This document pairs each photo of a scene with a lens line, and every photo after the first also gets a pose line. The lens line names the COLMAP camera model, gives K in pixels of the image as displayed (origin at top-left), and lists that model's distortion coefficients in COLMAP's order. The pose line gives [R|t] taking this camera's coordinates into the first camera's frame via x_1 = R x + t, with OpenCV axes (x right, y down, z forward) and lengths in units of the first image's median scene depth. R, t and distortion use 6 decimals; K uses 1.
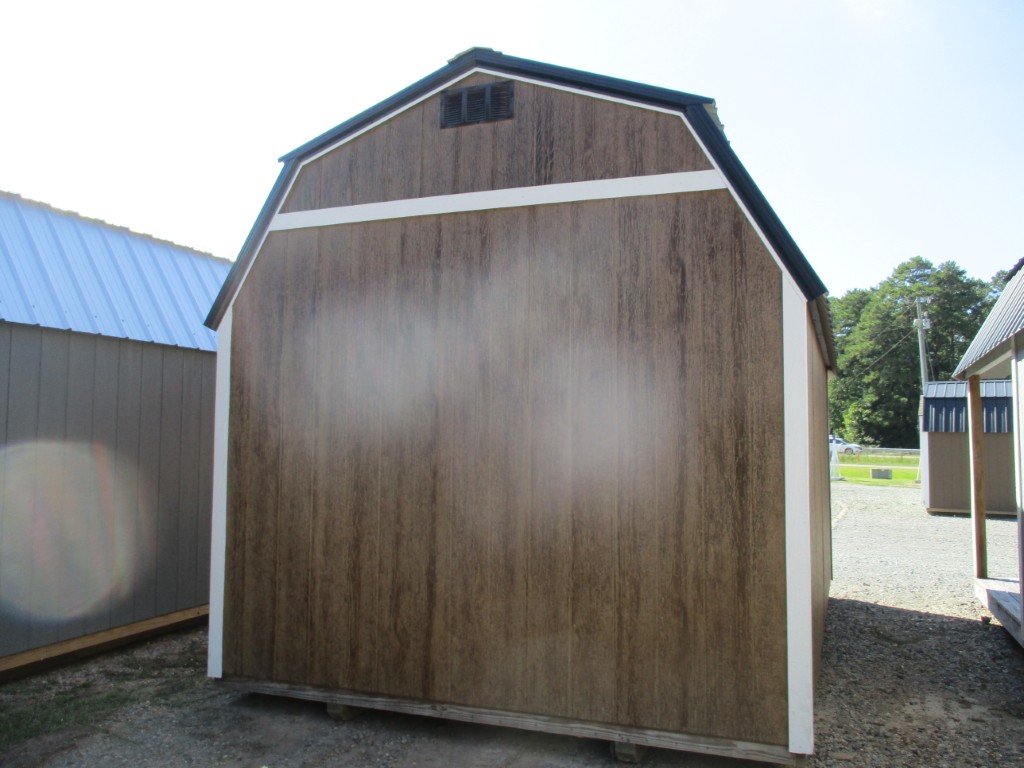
lens RADIAL K [[848.6, 0, 552.0], [0, 848.6, 379.0], [0, 0, 1]] dist [-0.028174, 0.022378]
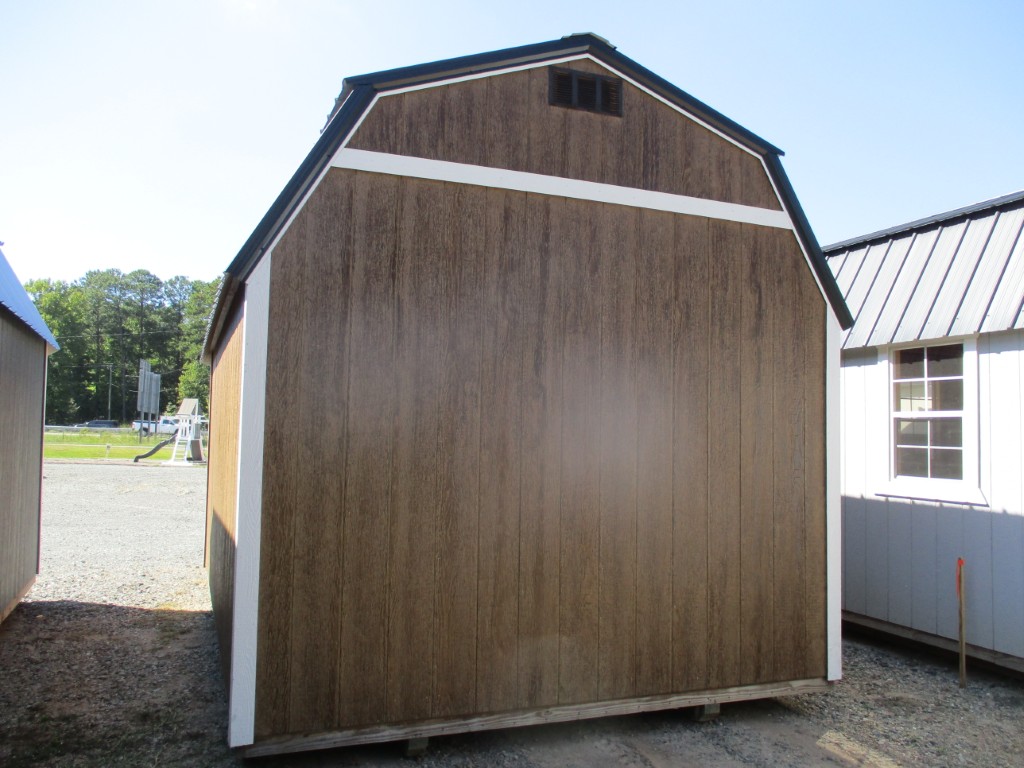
lens RADIAL K [[848.6, 0, 552.0], [0, 848.6, 379.0], [0, 0, 1]] dist [-0.028174, 0.022378]
pose [[0.739973, 0.053220, 0.670528, -0.776902], [-0.064641, 0.997878, -0.007865, 0.018560], [-0.669523, -0.037524, 0.741843, 0.294499]]
